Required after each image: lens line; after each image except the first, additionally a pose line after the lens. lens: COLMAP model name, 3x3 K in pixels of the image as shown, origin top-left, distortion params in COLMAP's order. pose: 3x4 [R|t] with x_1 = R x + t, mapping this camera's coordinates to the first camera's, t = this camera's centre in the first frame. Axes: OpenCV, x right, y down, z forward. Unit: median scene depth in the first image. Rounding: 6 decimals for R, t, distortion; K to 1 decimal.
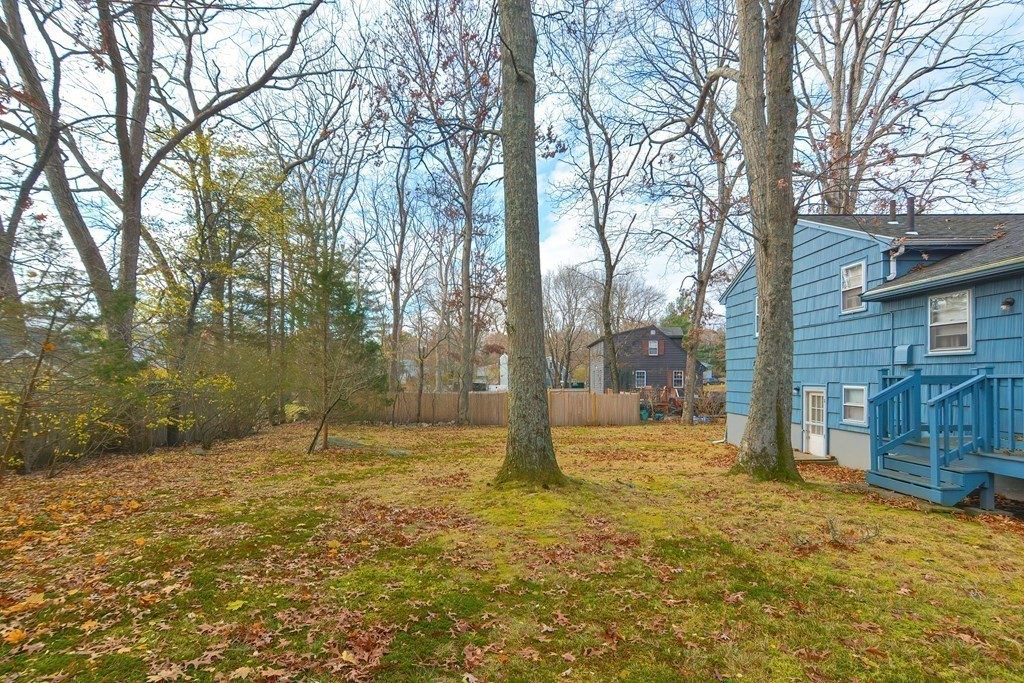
lens RADIAL K [[508.1, 0, 505.0], [0, 508.1, 378.1], [0, 0, 1]] dist [-0.015258, 0.010181]
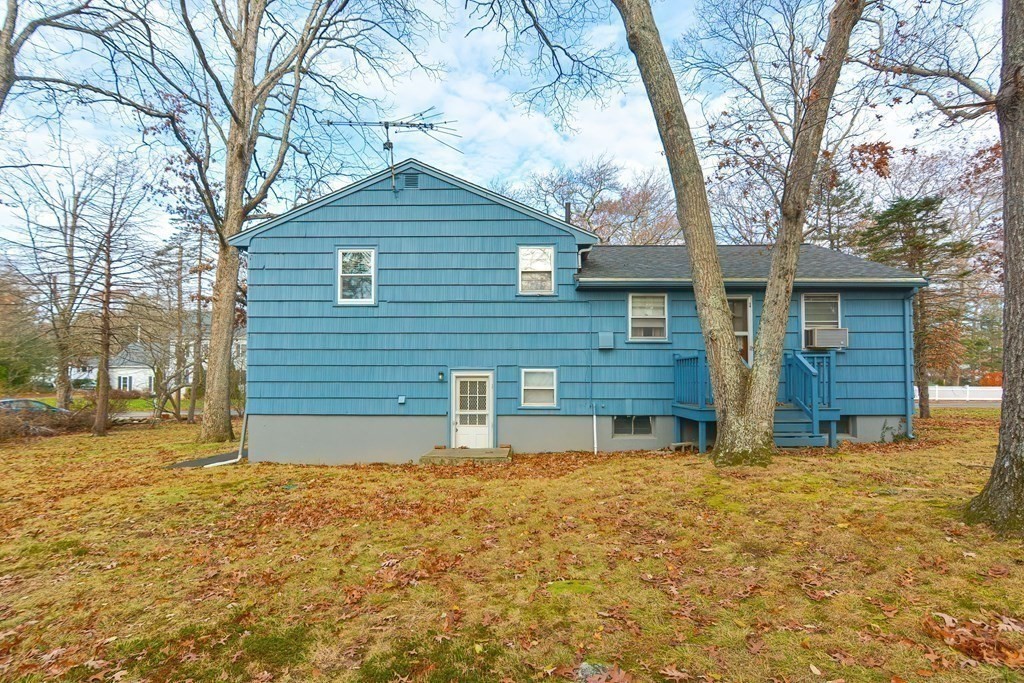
lens RADIAL K [[508.1, 0, 514.3], [0, 508.1, 347.2], [0, 0, 1]] dist [-0.015258, 0.010181]
pose [[0.031534, 0.040173, 0.998695, -0.318069], [0.000757, 0.999191, -0.040216, 0.013597], [-0.999502, 0.002025, 0.031478, 1.044145]]
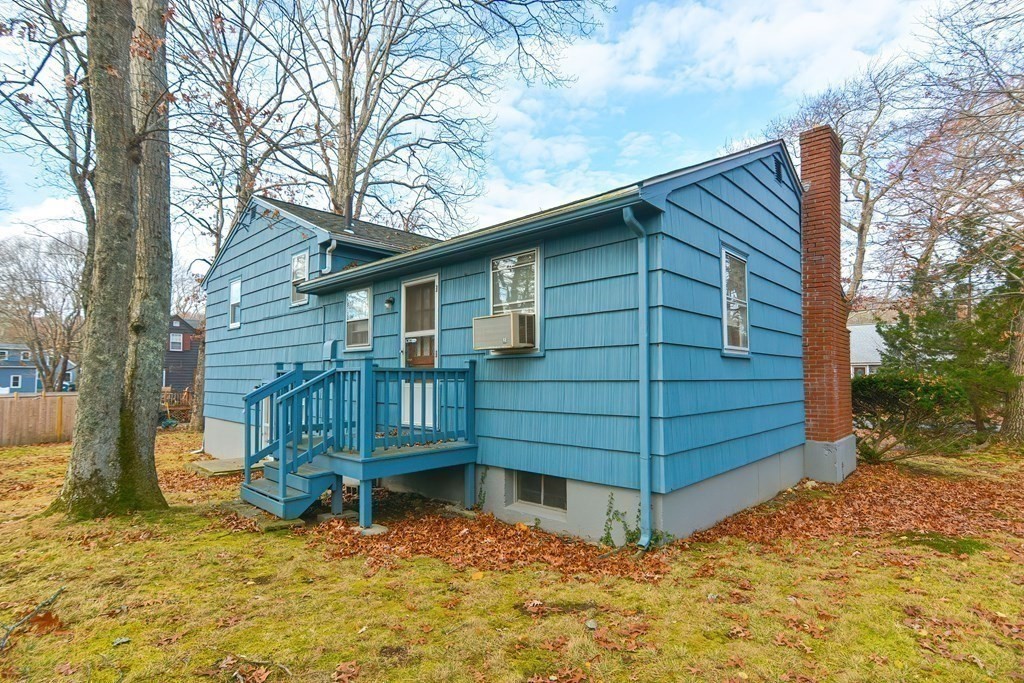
lens RADIAL K [[508.1, 0, 507.9], [0, 508.1, 362.0], [0, 0, 1]] dist [-0.015258, 0.010181]
pose [[0.690281, 0.023748, 0.723152, 0.291926], [0.000051, 0.999460, -0.032871, 0.007617], [-0.723542, 0.022728, 0.689906, 0.074072]]
